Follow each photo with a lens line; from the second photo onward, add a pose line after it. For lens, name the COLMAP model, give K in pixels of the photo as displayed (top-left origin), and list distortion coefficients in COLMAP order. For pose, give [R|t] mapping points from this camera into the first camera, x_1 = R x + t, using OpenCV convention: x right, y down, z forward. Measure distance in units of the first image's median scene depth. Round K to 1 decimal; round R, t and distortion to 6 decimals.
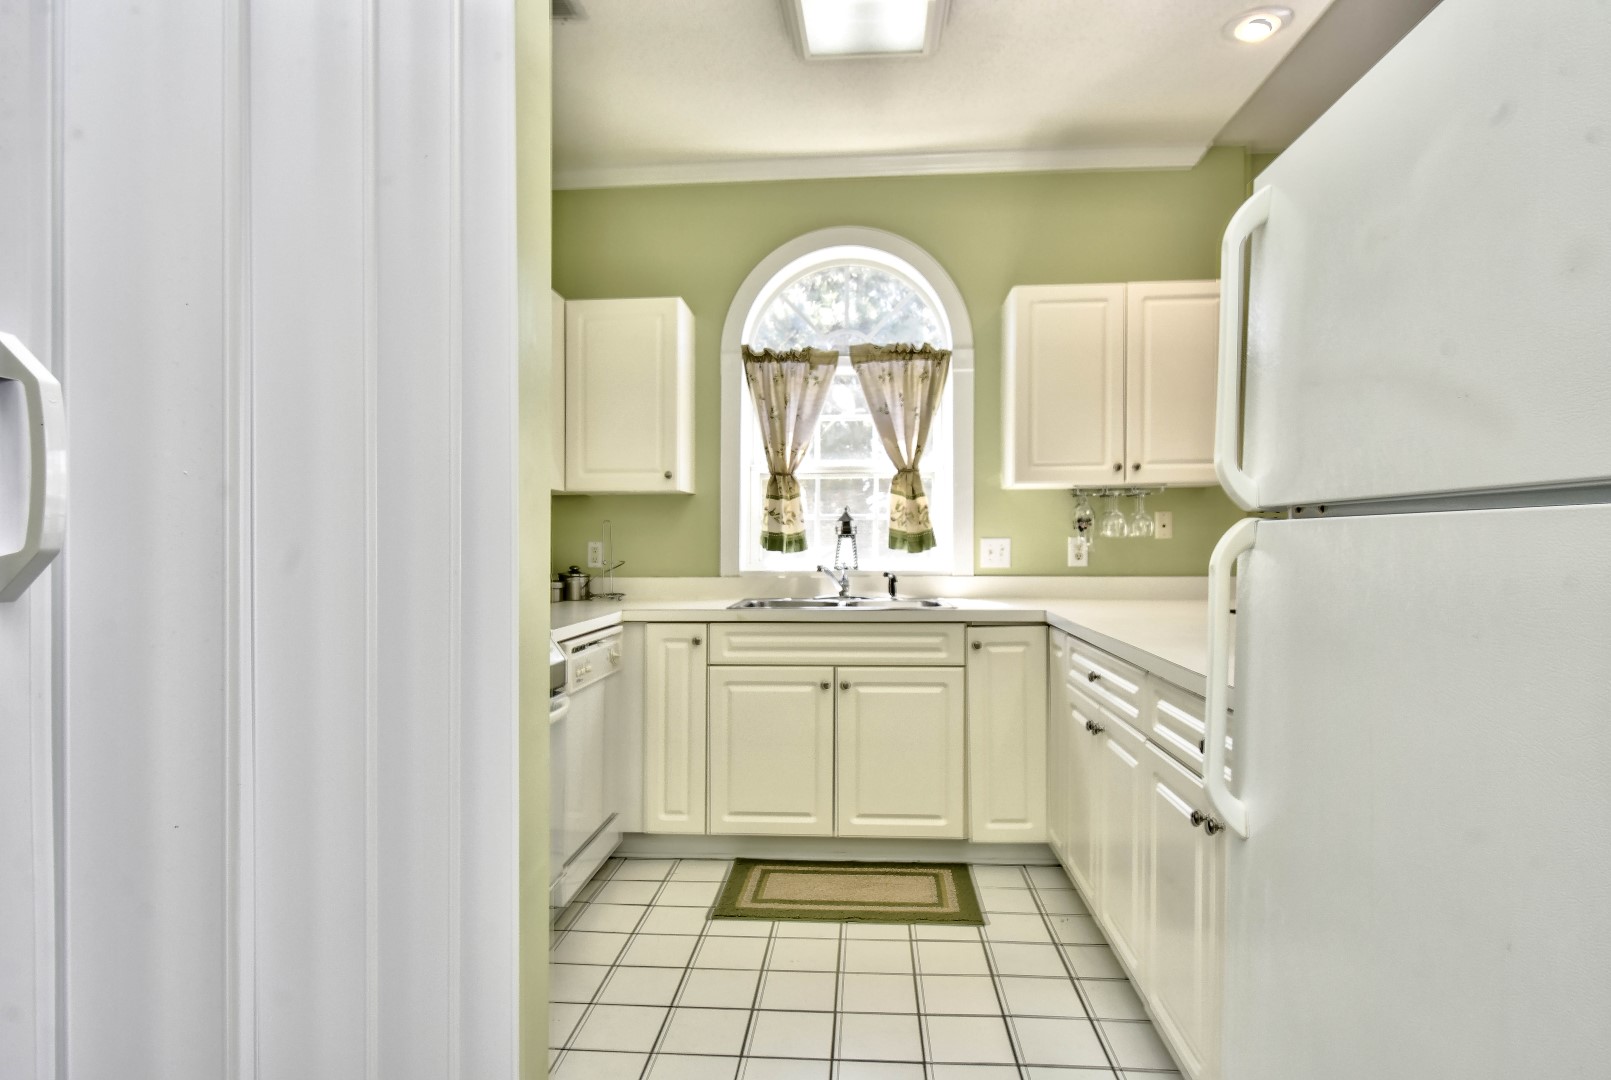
lens RADIAL K [[917.1, 0, 799.6], [0, 917.1, 557.1], [0, 0, 1]] dist [0.001411, -0.000101]
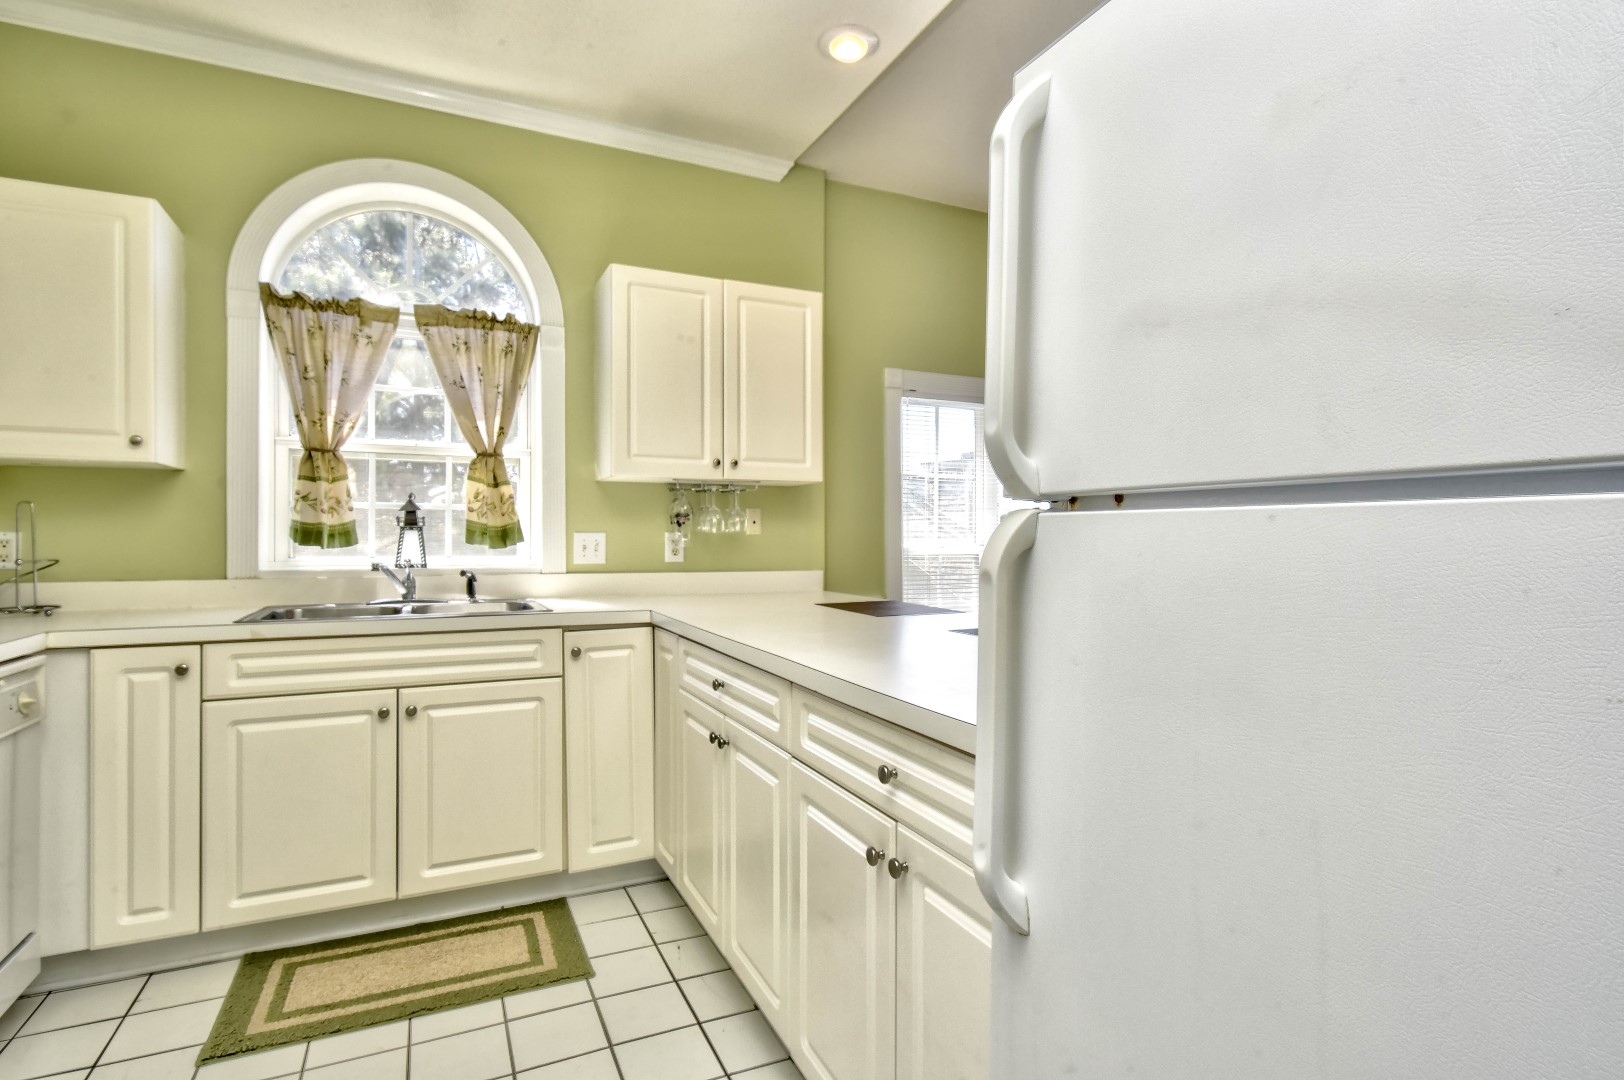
lens RADIAL K [[831.4, 0, 831.7], [0, 831.4, 555.7], [0, 0, 1]] dist [0.008906, 0.000335]
pose [[0.865609, -0.004186, 0.500703, 0.001829], [0.000743, 0.999975, 0.007076, -0.002881], [-0.500720, -0.005753, 0.865590, 0.147189]]
